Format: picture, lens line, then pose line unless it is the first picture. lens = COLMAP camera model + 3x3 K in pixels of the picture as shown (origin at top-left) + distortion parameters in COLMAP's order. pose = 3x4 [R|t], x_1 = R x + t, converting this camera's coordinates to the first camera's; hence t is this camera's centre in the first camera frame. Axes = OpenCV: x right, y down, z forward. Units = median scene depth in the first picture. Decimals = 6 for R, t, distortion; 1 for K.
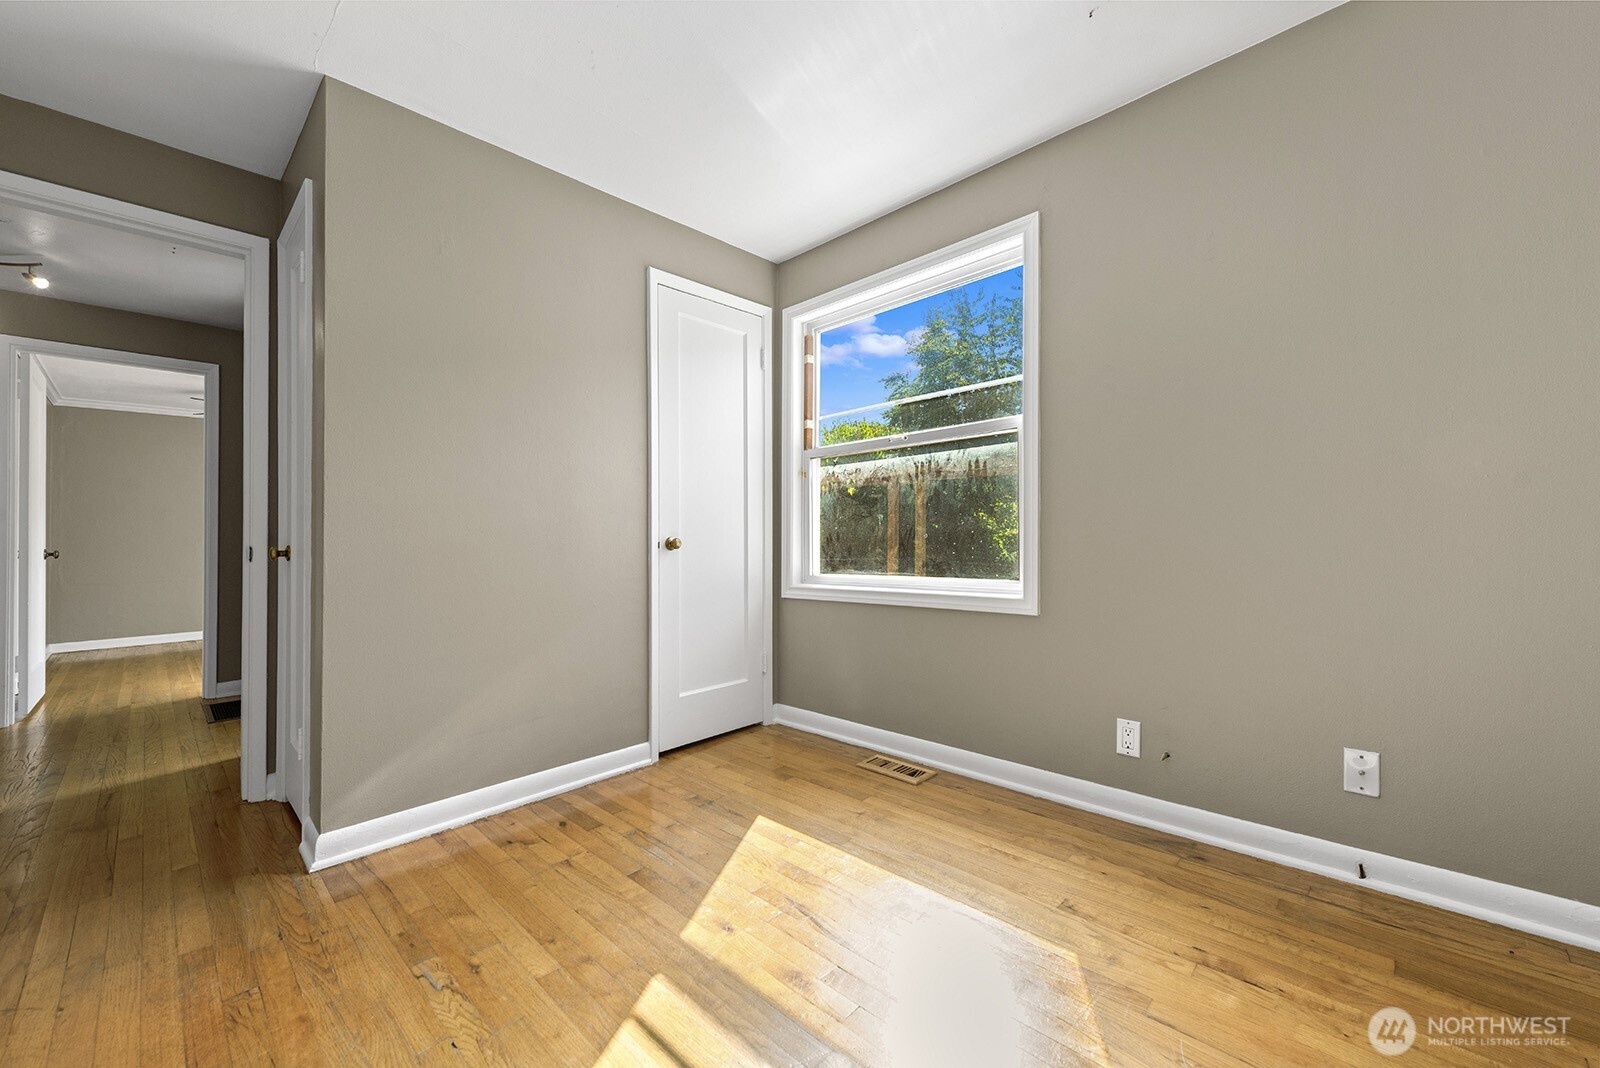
lens RADIAL K [[634.1, 0, 804.3], [0, 634.1, 530.4], [0, 0, 1]] dist [0.001746, -0.000333]
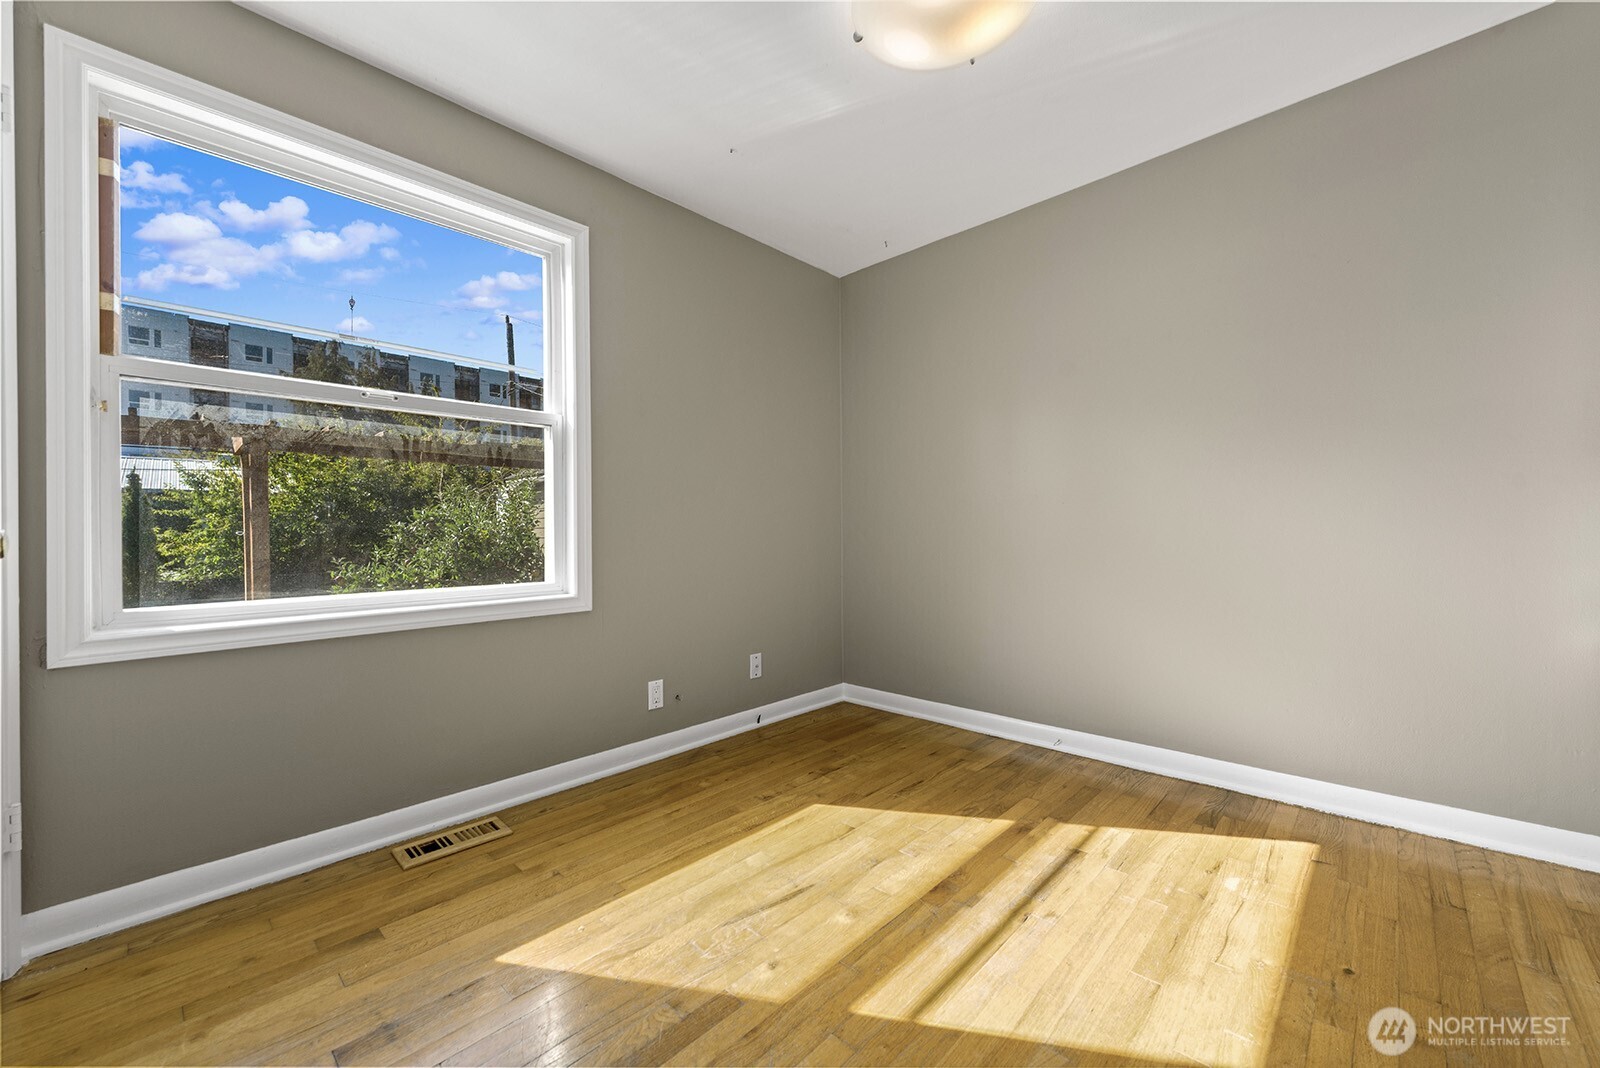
lens RADIAL K [[634.1, 0, 803.8], [0, 634.1, 542.4], [0, 0, 1]] dist [0.001746, -0.000333]
pose [[-0.028485, 0.002684, 0.999591, -0.750628], [-0.003271, 0.999991, -0.002778, 0.024462], [-0.999589, -0.003348, -0.028476, 0.725269]]
